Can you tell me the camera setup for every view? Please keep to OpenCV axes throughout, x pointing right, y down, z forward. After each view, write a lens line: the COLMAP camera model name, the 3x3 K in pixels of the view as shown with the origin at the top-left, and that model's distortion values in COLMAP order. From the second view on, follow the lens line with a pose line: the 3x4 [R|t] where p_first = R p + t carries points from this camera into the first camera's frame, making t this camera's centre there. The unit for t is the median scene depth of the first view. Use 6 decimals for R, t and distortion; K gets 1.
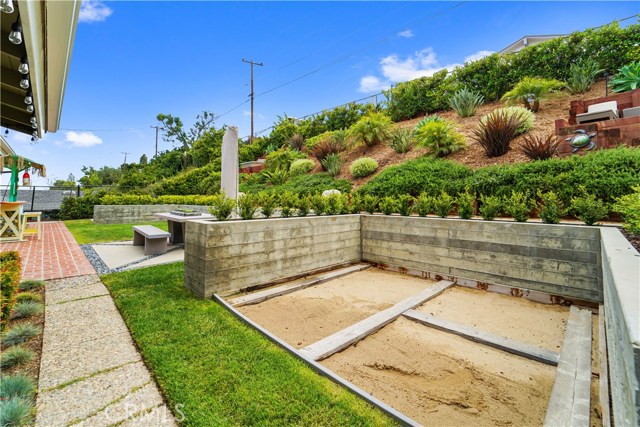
lens RADIAL K [[268.1, 0, 331.5], [0, 268.1, 180.1], [0, 0, 1]] dist [-0.017038, -0.000877]
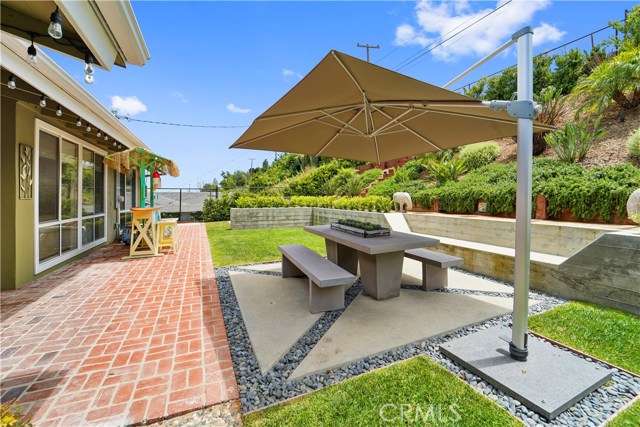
lens RADIAL K [[268.1, 0, 337.4], [0, 268.1, 195.5], [0, 0, 1]] dist [-0.017038, -0.000877]
pose [[0.938408, -0.005326, -0.345489, -0.159841], [0.025993, 0.998136, 0.055215, 0.007294], [0.344551, -0.060794, 0.936797, 0.182355]]
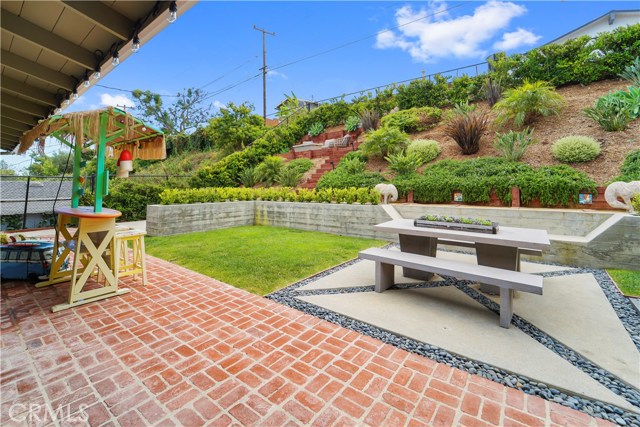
lens RADIAL K [[268.1, 0, 325.3], [0, 268.1, 174.5], [0, 0, 1]] dist [-0.017038, -0.000877]
pose [[0.992939, -0.002845, 0.118591, -0.362868], [-0.000140, 0.999684, 0.025149, 0.001983], [-0.118625, -0.024988, 0.992625, 0.200989]]
